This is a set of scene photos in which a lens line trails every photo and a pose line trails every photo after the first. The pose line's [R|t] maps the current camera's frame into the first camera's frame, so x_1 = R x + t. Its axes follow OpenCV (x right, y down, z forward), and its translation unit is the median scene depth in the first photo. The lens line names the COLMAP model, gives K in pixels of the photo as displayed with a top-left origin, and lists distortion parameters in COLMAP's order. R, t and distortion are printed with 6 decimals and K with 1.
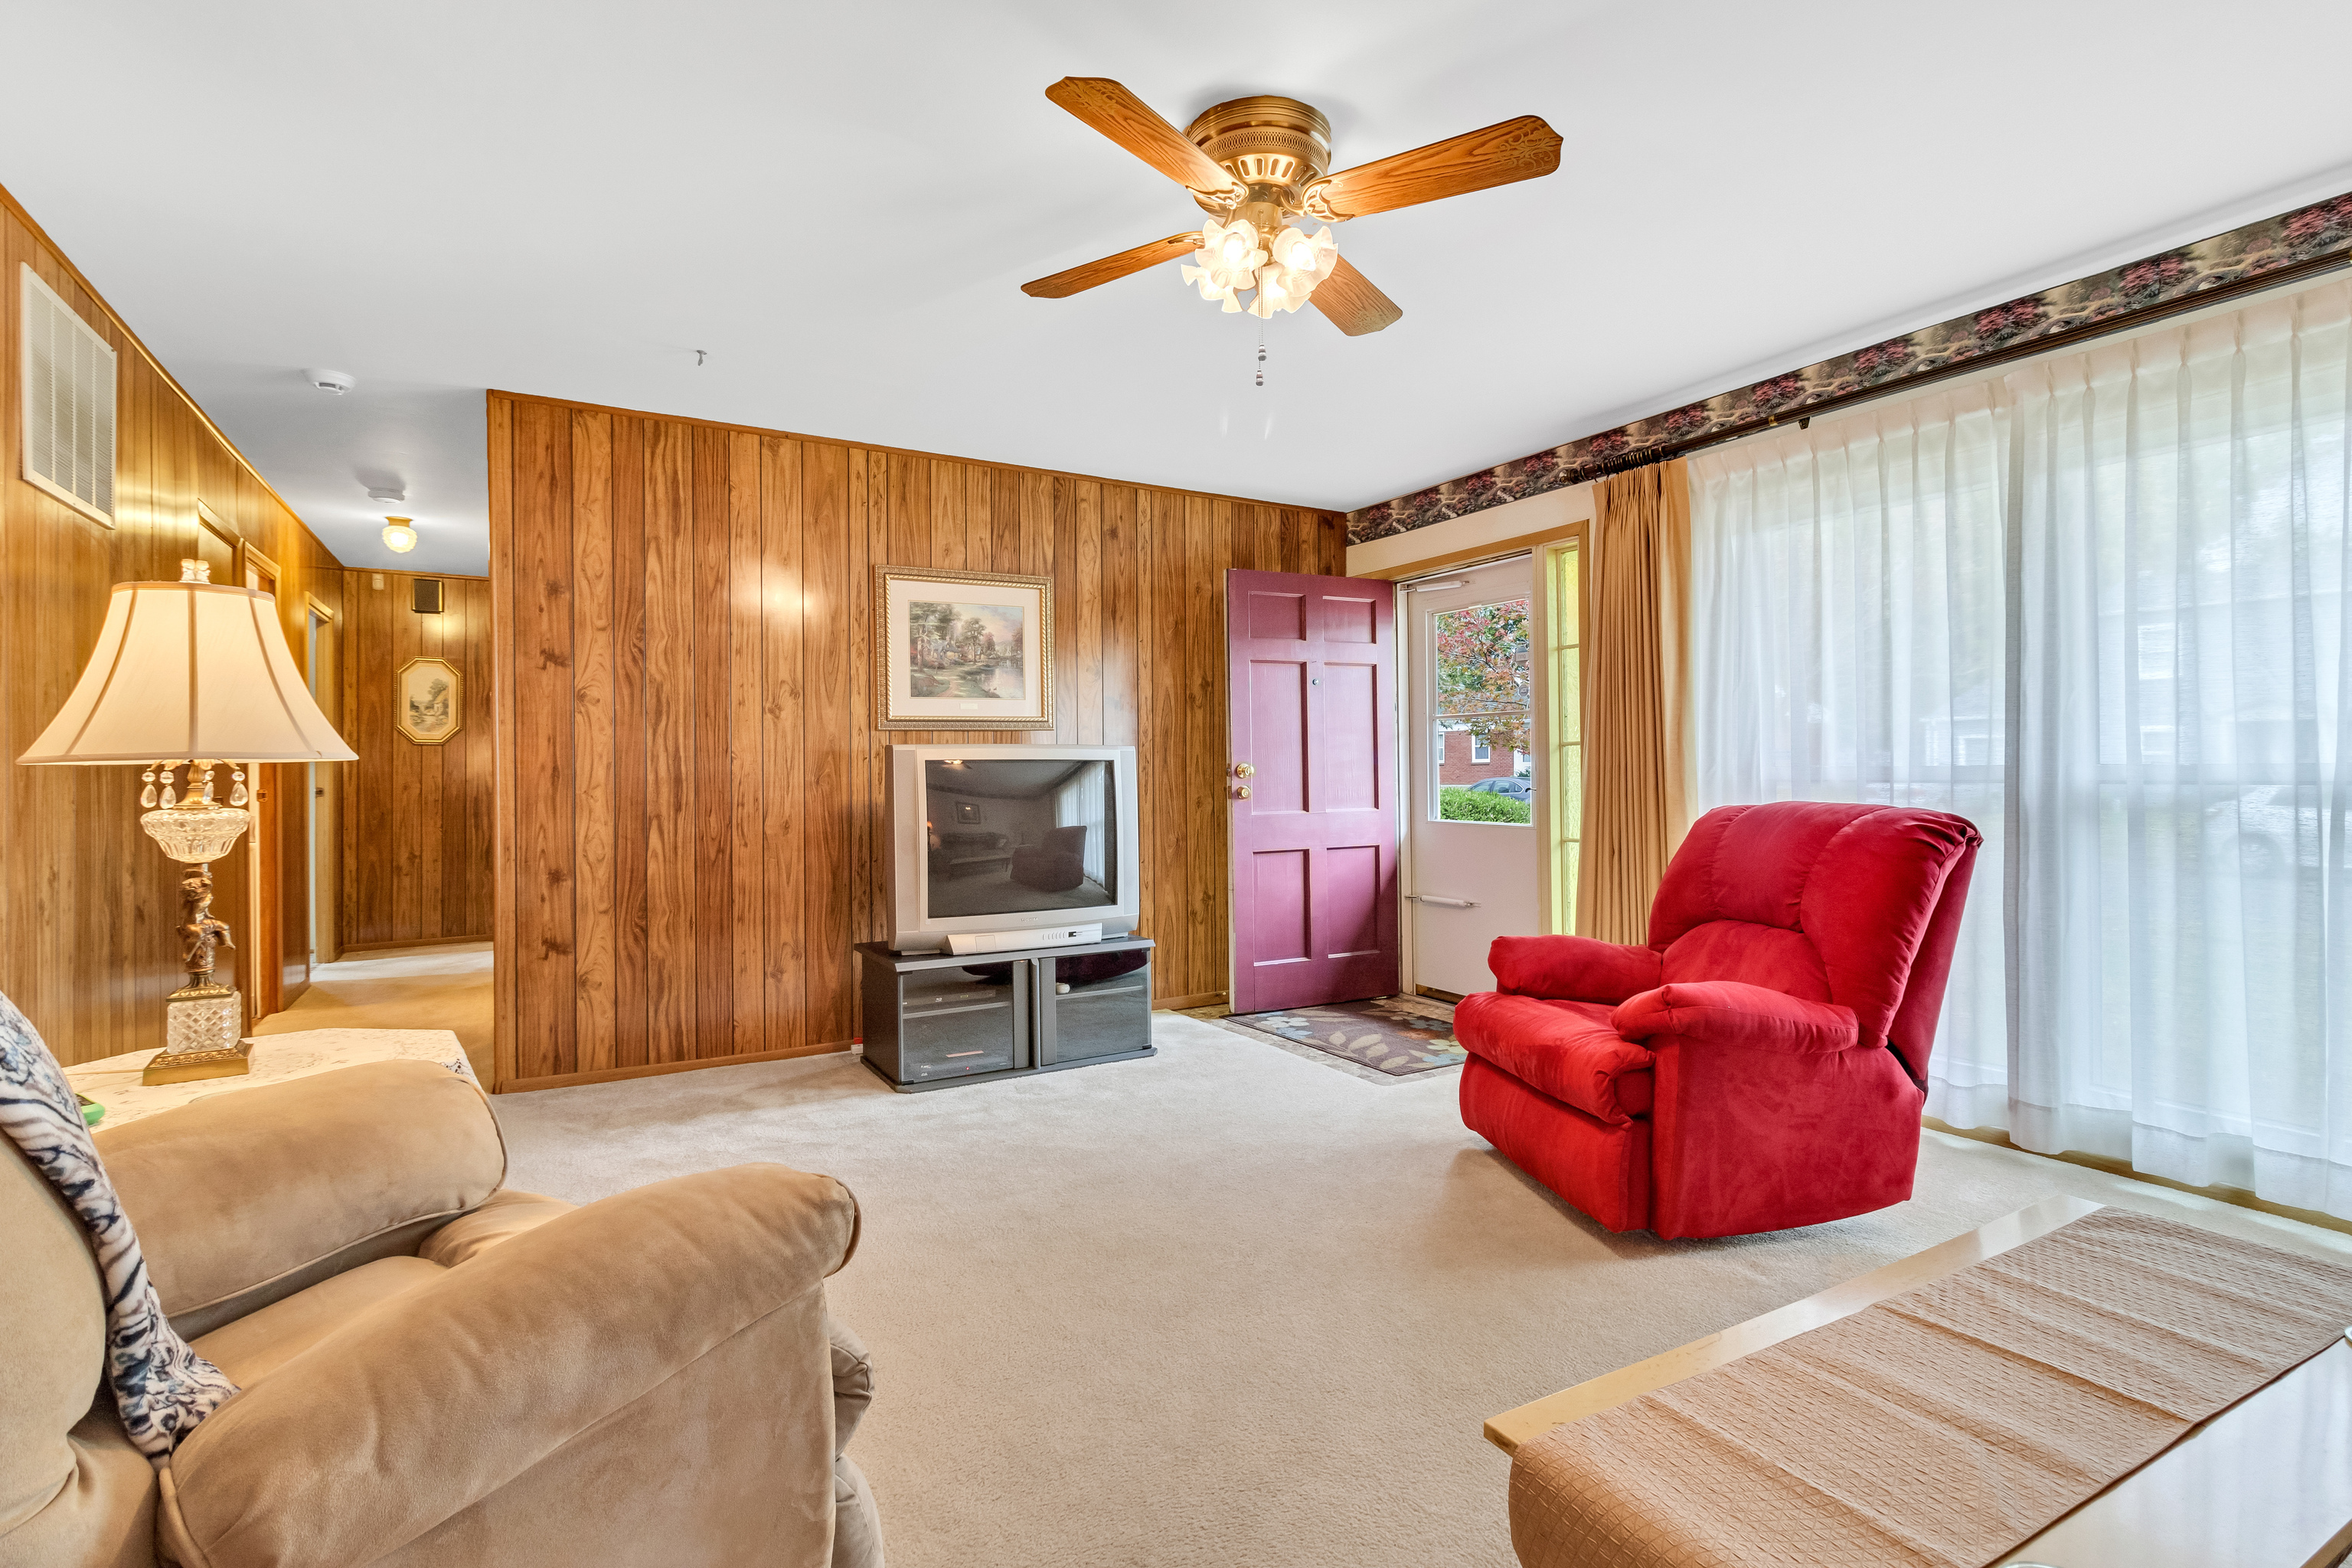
lens RADIAL K [[1151.0, 0, 1176.0], [0, 1151.0, 784.0], [0, 0, 1]] dist [0.000621, 0.000109]
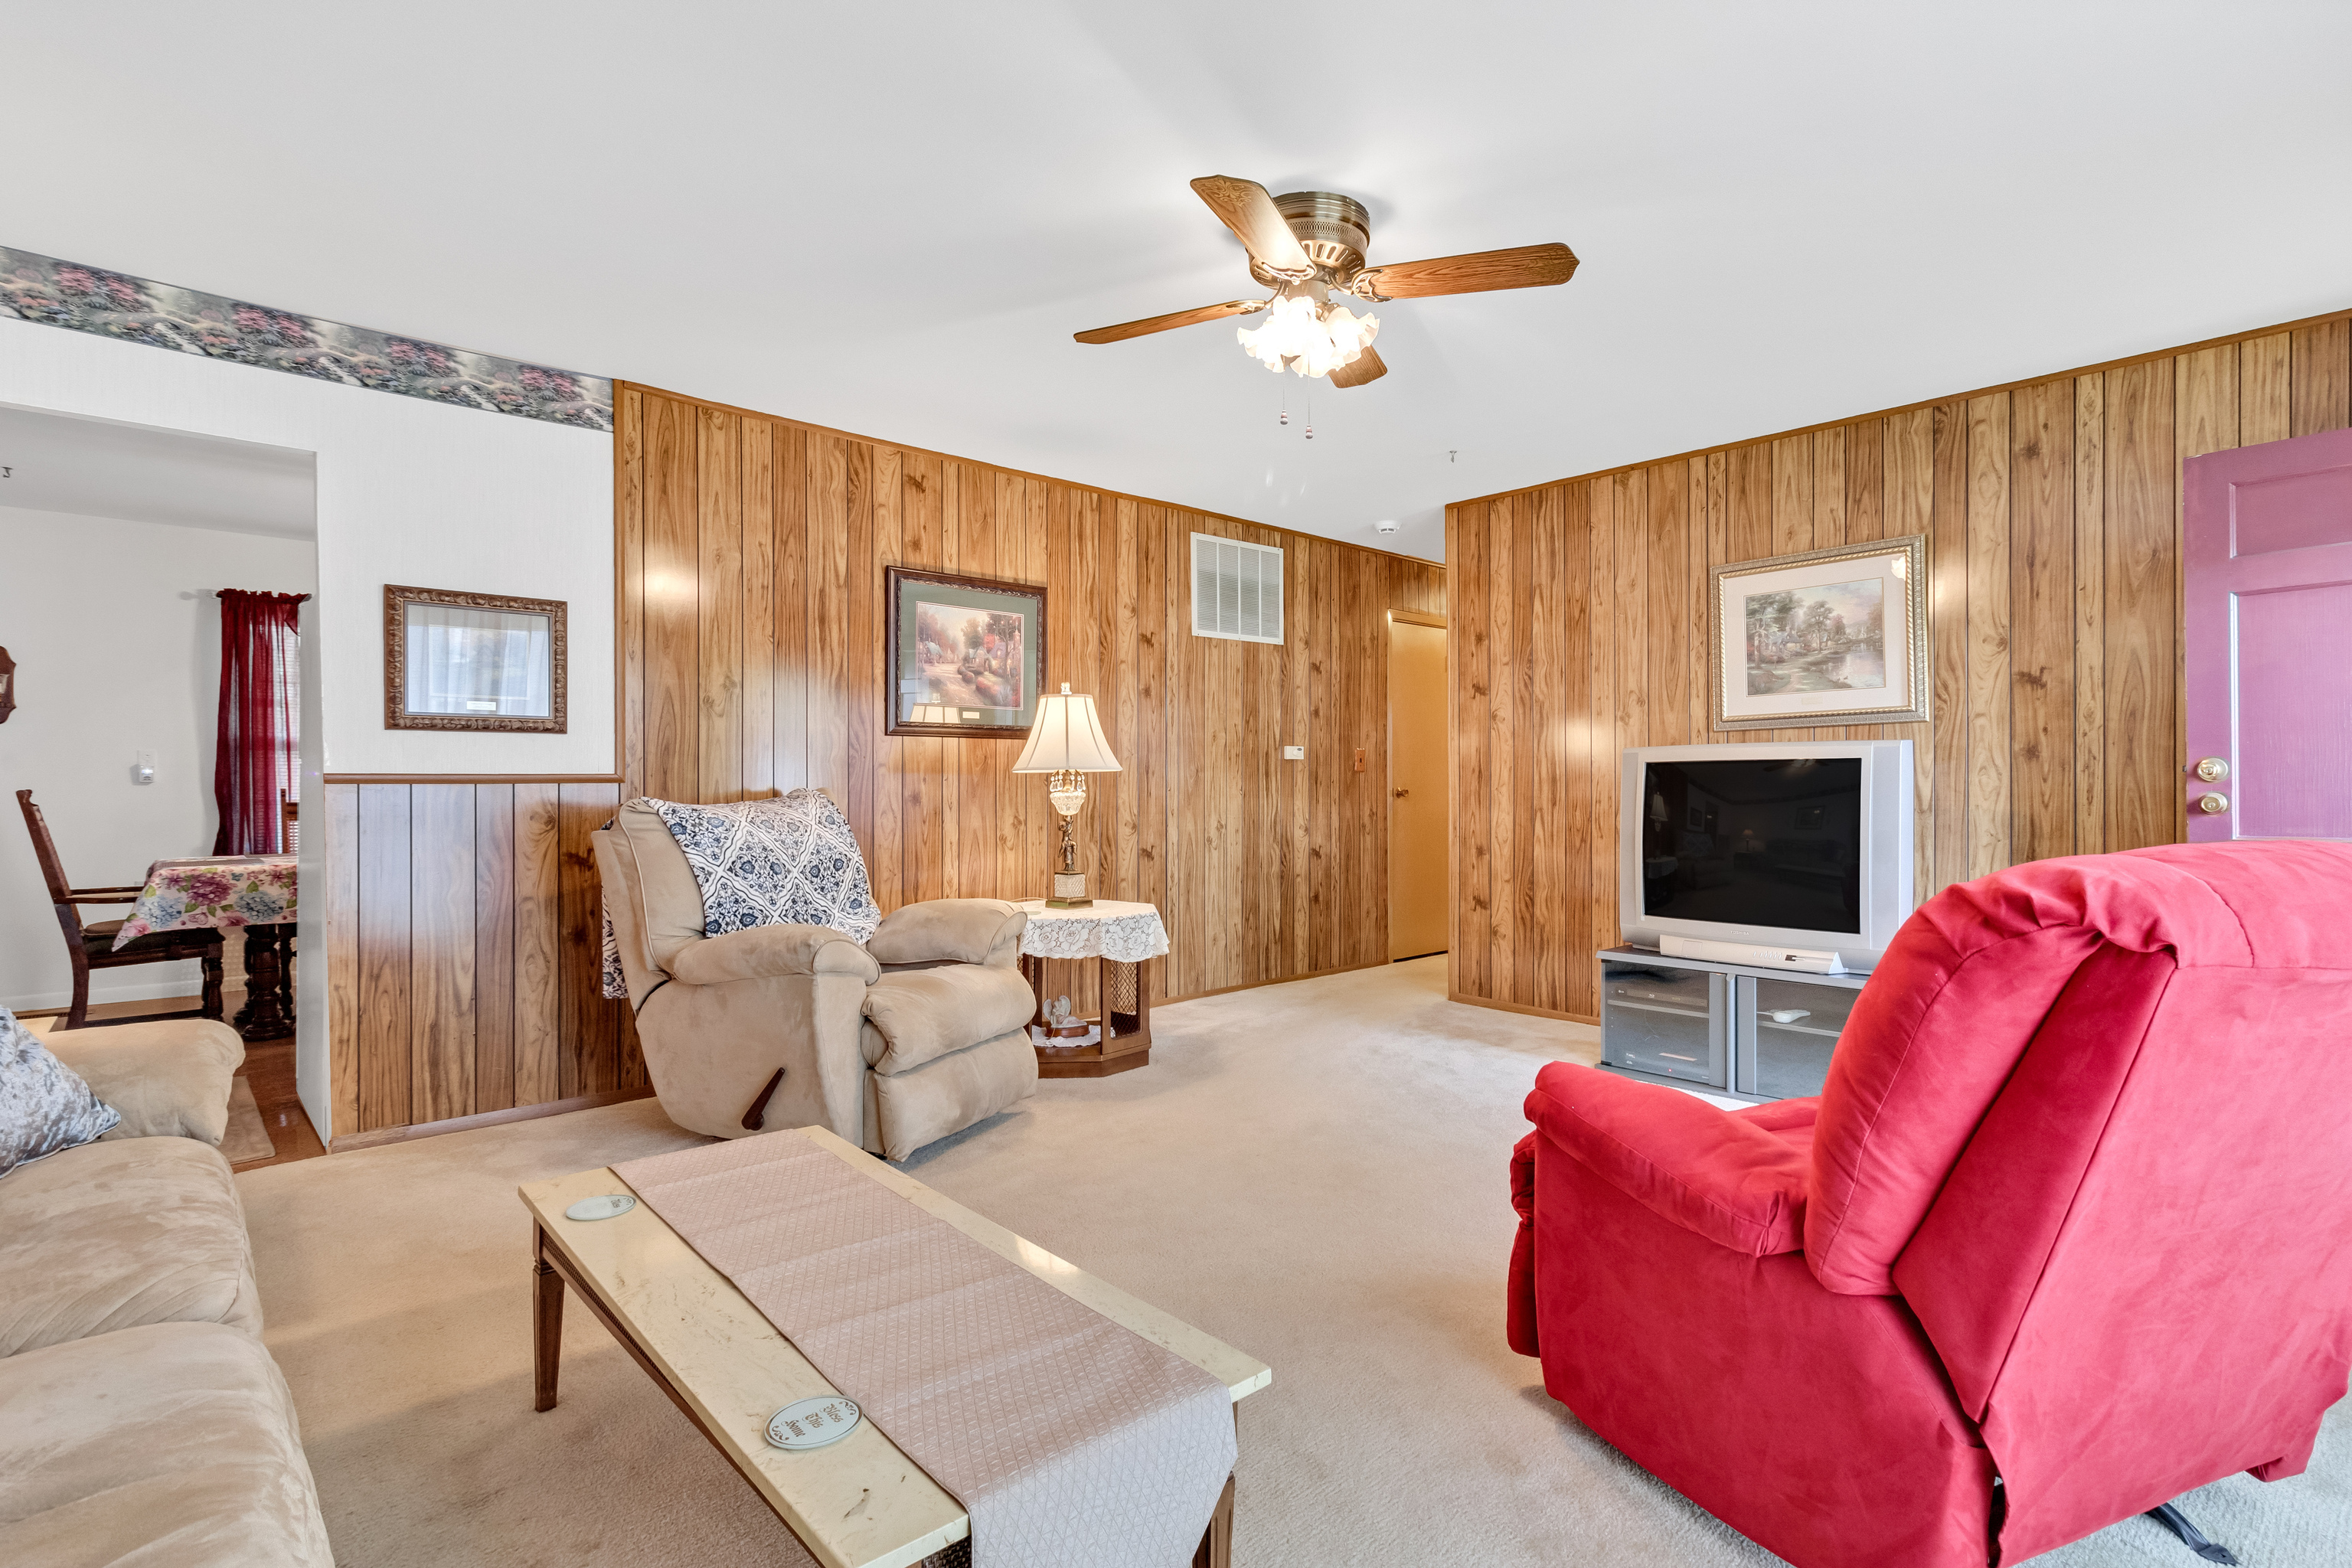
lens RADIAL K [[1102.2, 0, 1167.3], [0, 1102.2, 811.5], [0, 0, 1]] dist [0.001641, 0.000436]
pose [[0.203328, 0.031883, -0.978591, 0.597473], [-0.007791, 0.999491, 0.030945, -0.003238], [0.979080, 0.001332, 0.203473, 0.343200]]
